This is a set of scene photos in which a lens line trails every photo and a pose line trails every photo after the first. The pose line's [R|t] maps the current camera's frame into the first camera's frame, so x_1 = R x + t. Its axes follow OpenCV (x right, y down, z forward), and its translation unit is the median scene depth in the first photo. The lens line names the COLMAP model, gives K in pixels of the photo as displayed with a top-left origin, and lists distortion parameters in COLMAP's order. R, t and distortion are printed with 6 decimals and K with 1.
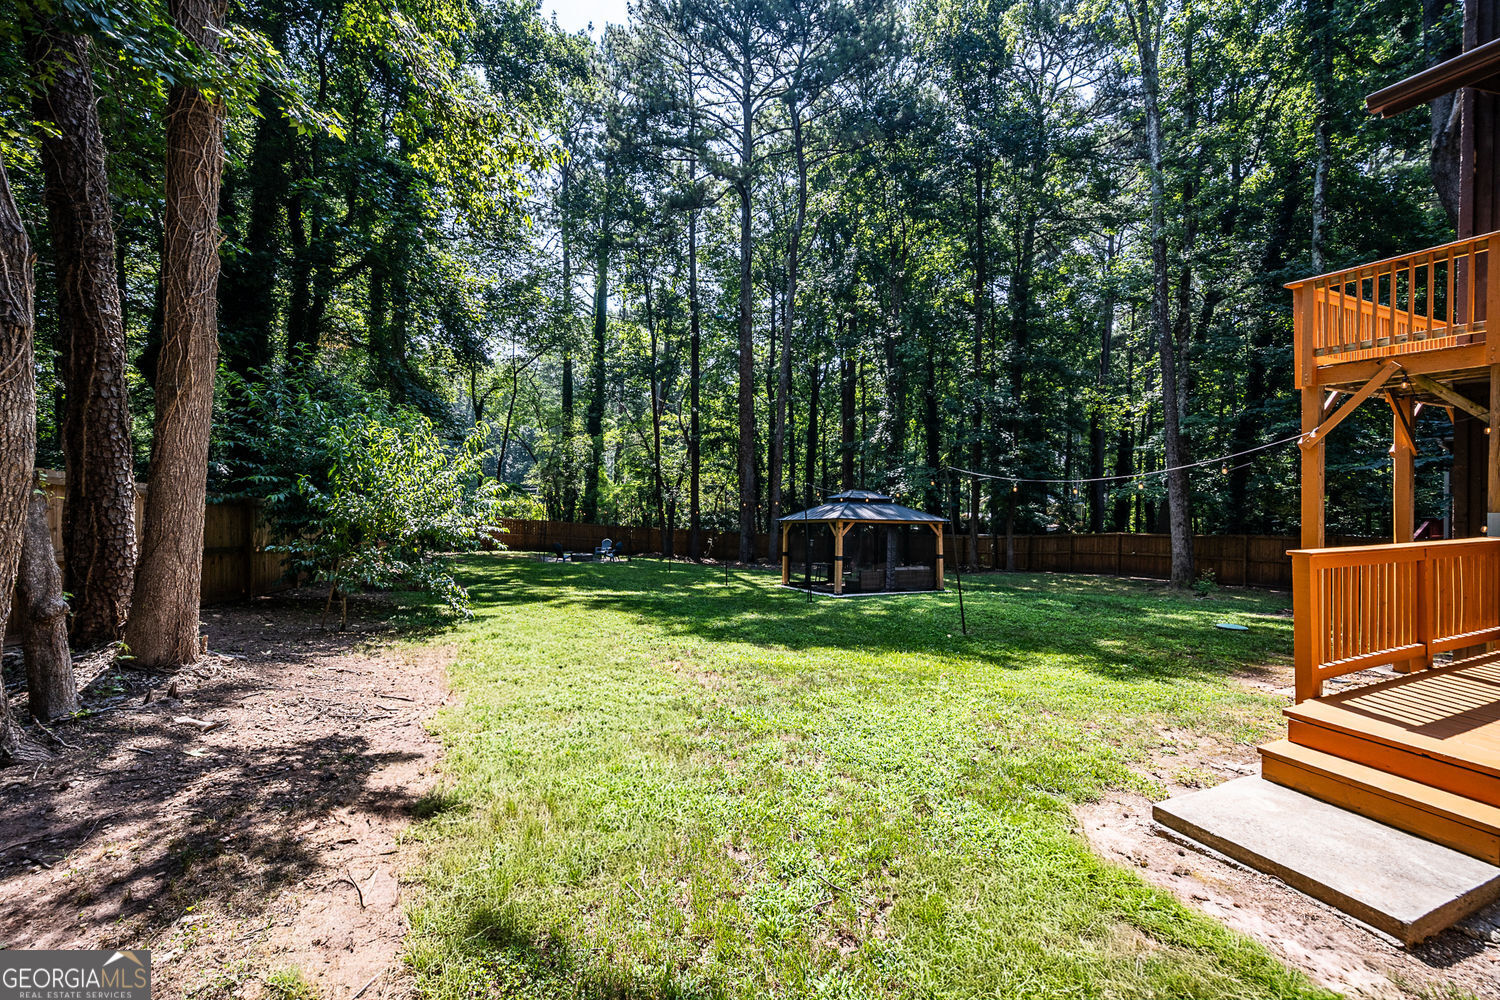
lens RADIAL K [[597.2, 0, 741.3], [0, 597.2, 498.8], [0, 0, 1]] dist [0.001163, -0.000111]
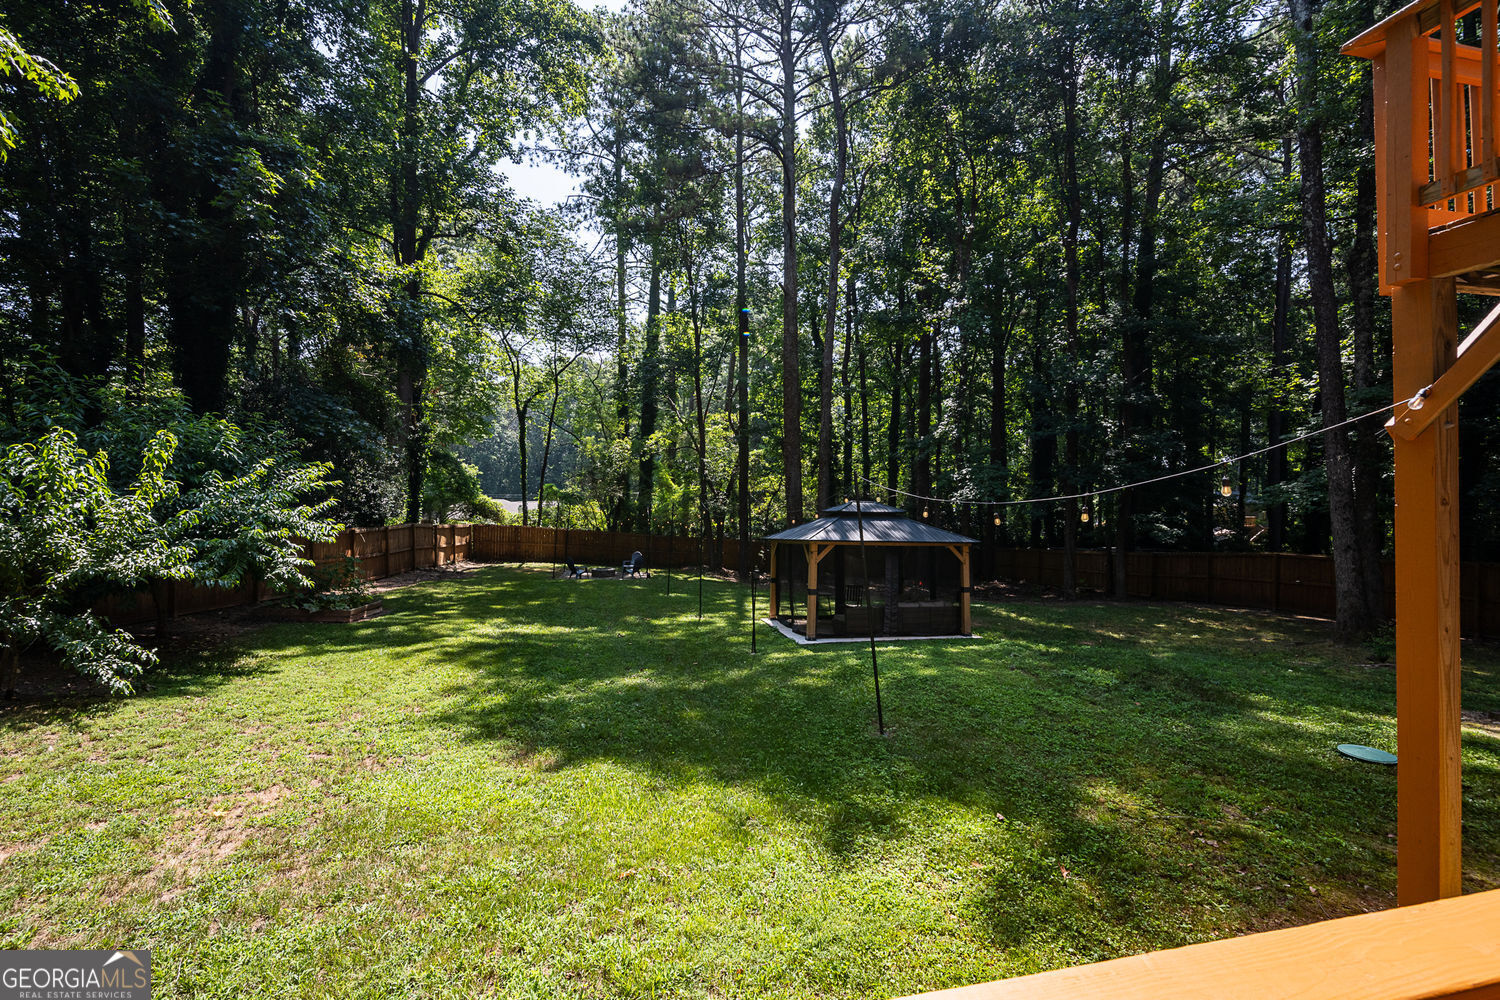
lens RADIAL K [[610.9, 0, 750.0], [0, 610.9, 500.0], [0, 0, 1]] dist [-0.002195, -0.000446]
pose [[0.977042, -0.006254, -0.212954, 0.157069], [0.006616, 0.999978, 0.000988, -0.012082], [0.212943, -0.002374, 0.977062, 0.131626]]
